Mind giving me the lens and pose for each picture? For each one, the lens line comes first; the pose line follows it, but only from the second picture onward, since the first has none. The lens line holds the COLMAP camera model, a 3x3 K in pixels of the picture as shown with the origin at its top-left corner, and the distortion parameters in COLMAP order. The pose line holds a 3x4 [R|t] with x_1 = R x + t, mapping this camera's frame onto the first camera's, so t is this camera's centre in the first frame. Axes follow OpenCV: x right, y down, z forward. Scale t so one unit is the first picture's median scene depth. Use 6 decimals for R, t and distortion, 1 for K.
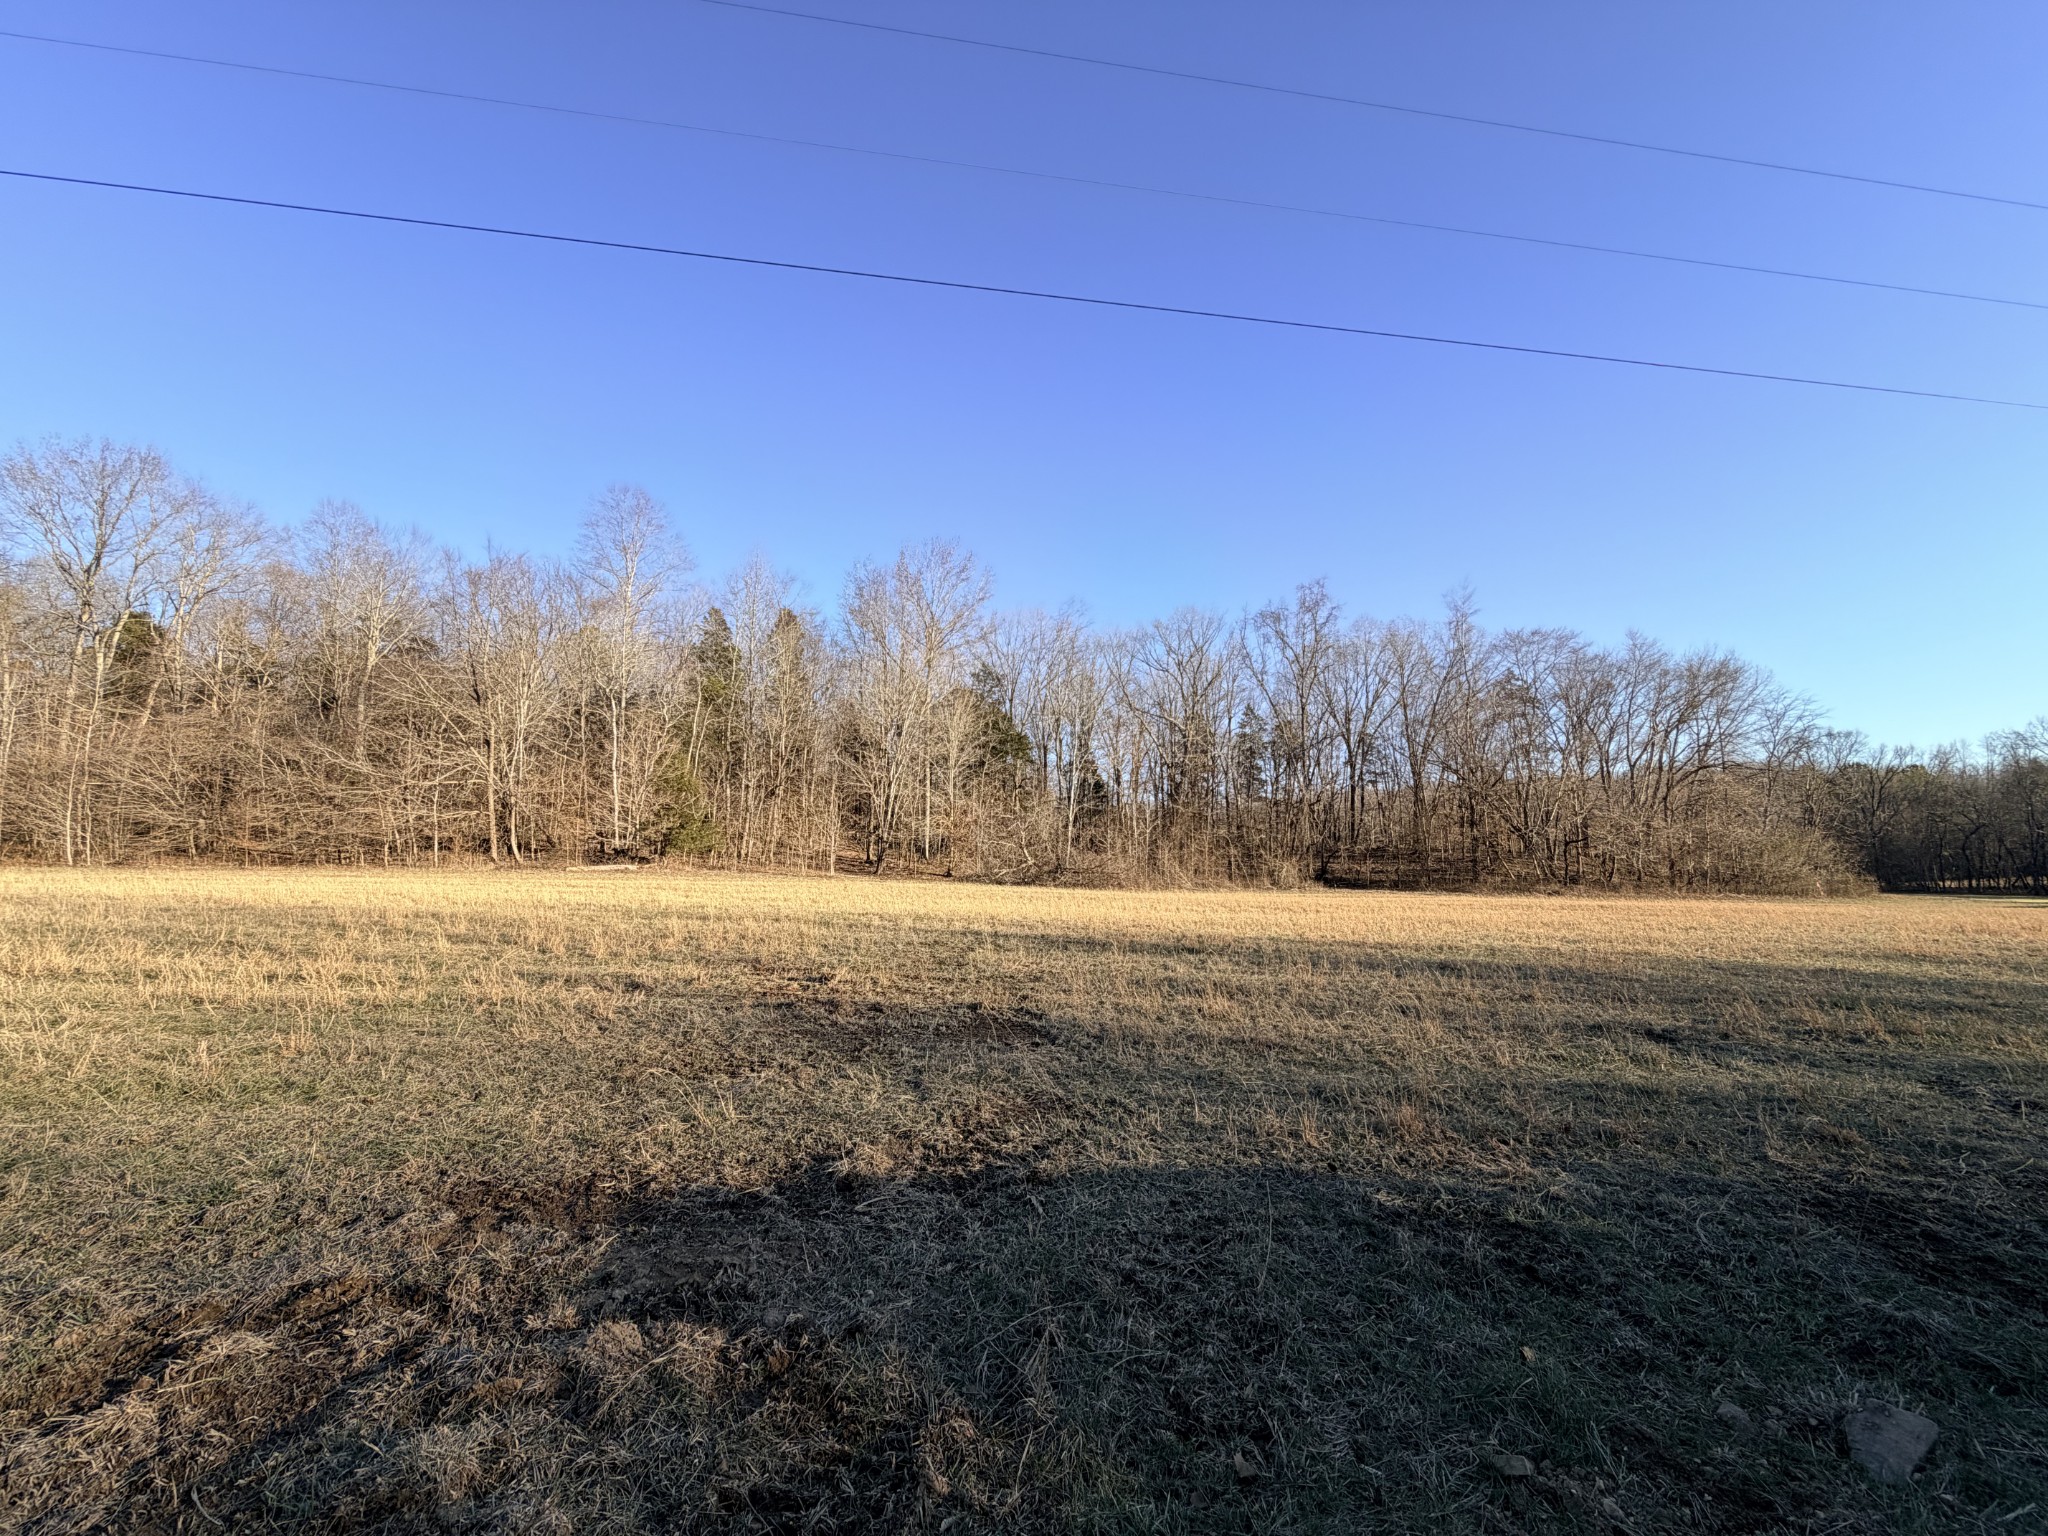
lens RADIAL K [[811.6, 0, 1015.4], [0, 811.6, 766.9], [0, 0, 1]] dist [-0.000418, -0.000332]
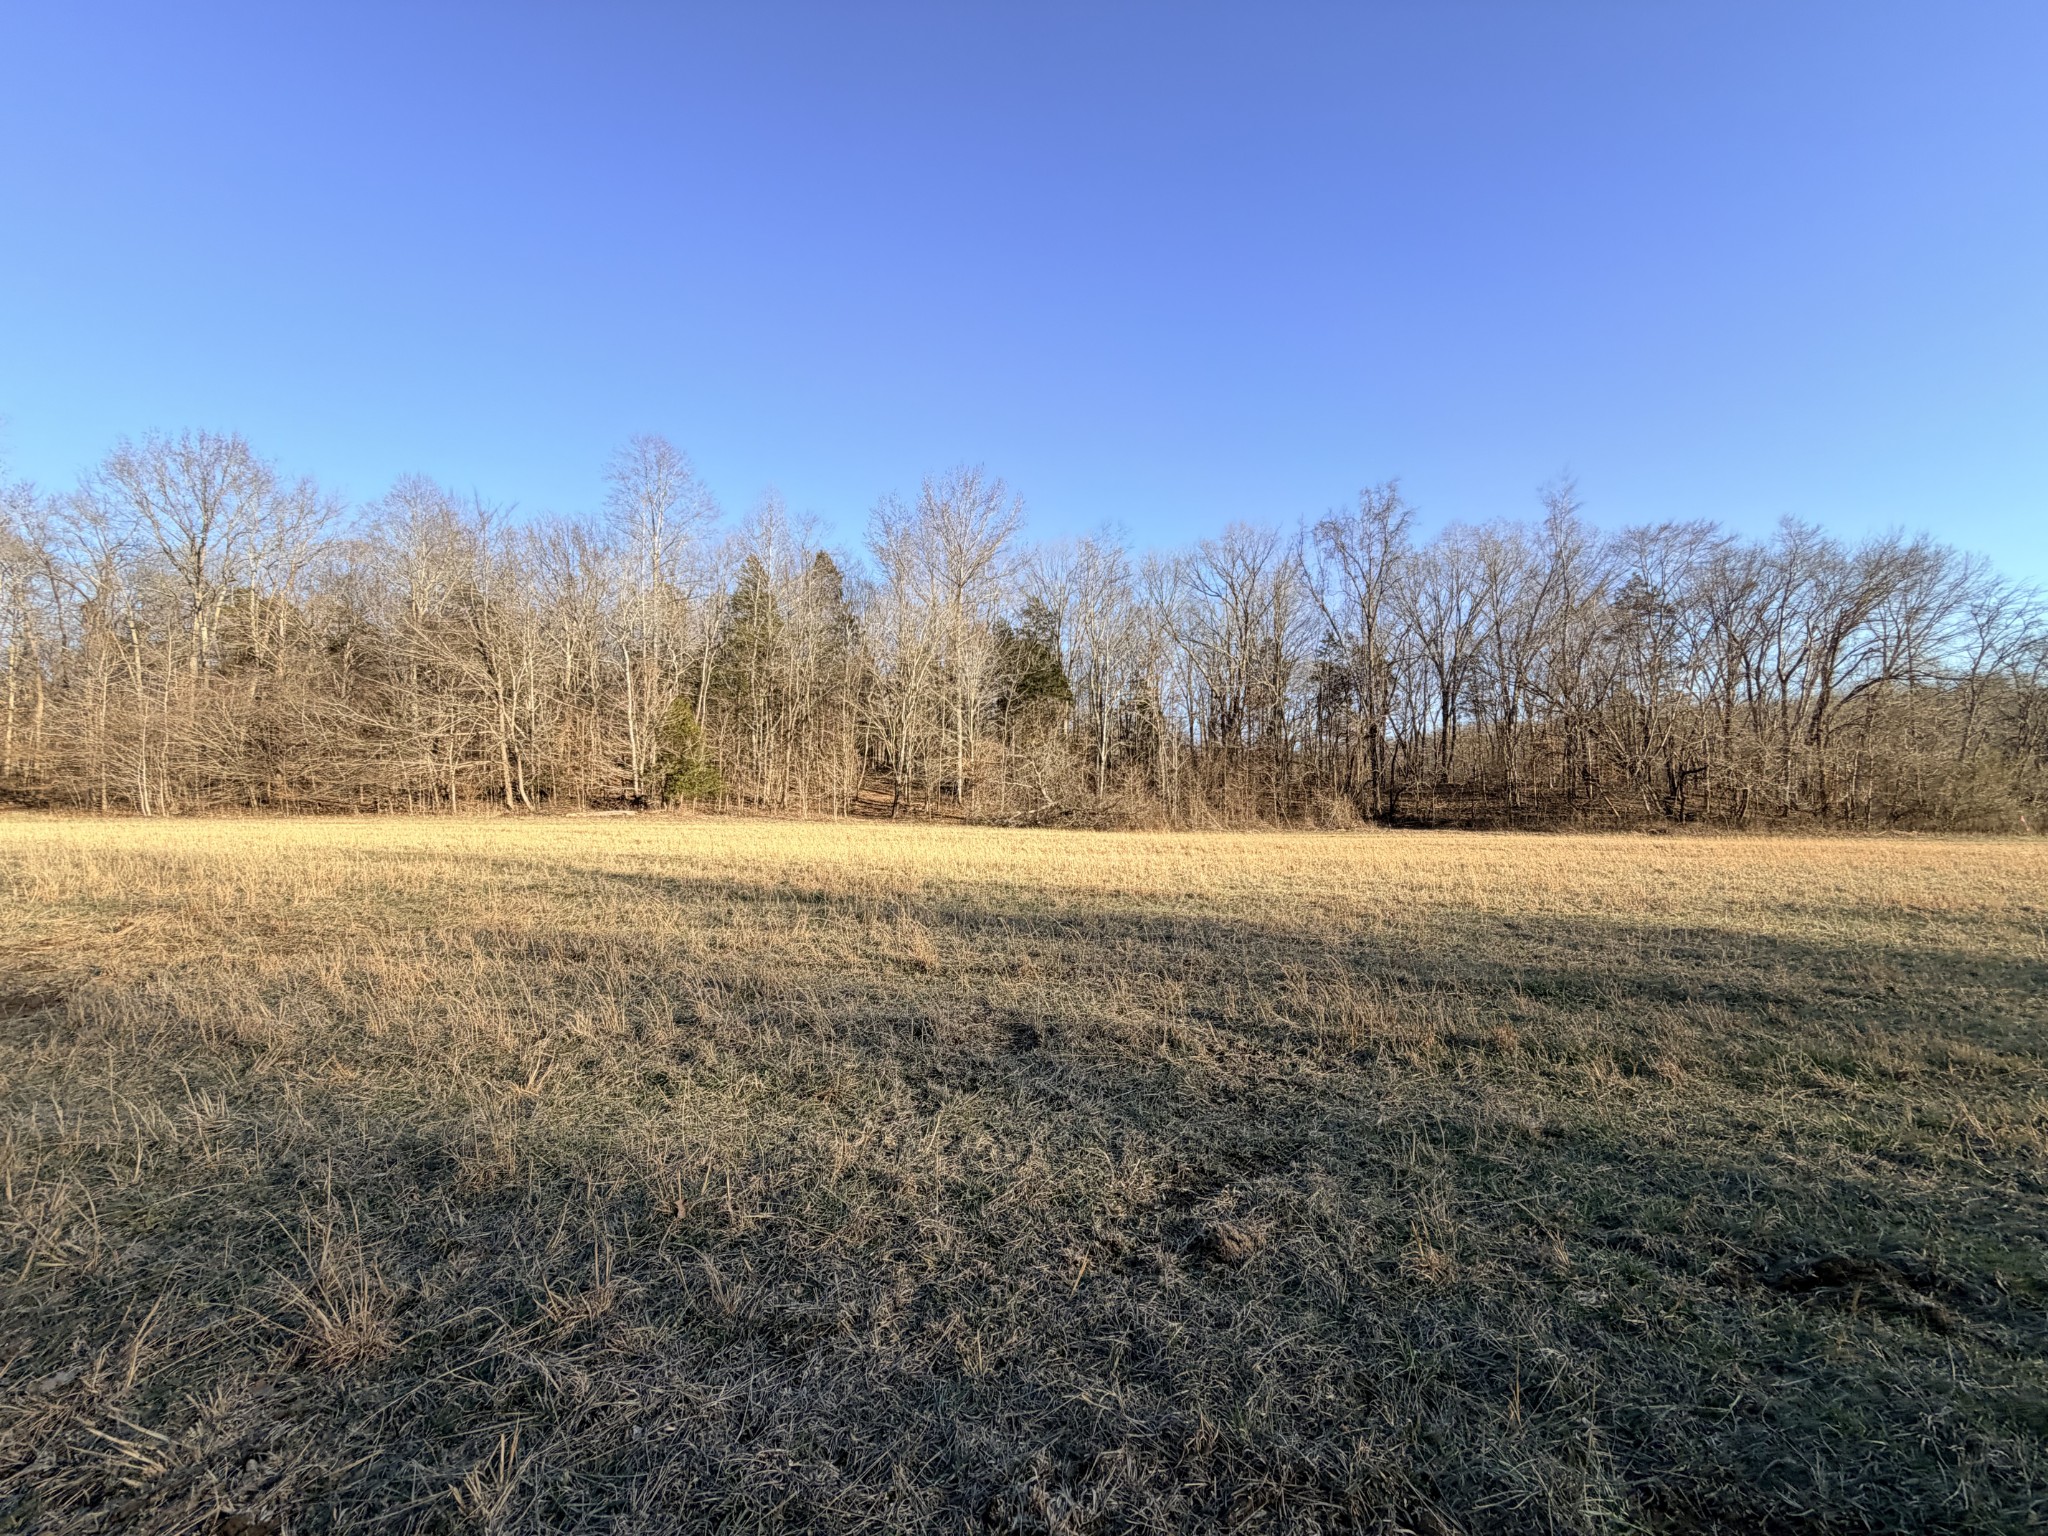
lens RADIAL K [[811.6, 0, 1015.4], [0, 811.6, 766.9], [0, 0, 1]] dist [-0.000418, -0.000332]
pose [[0.987867, -0.019622, -0.154055, 0.110892], [0.029928, 0.997445, 0.064871, 0.009897], [0.152388, -0.068694, 0.985930, 0.049928]]
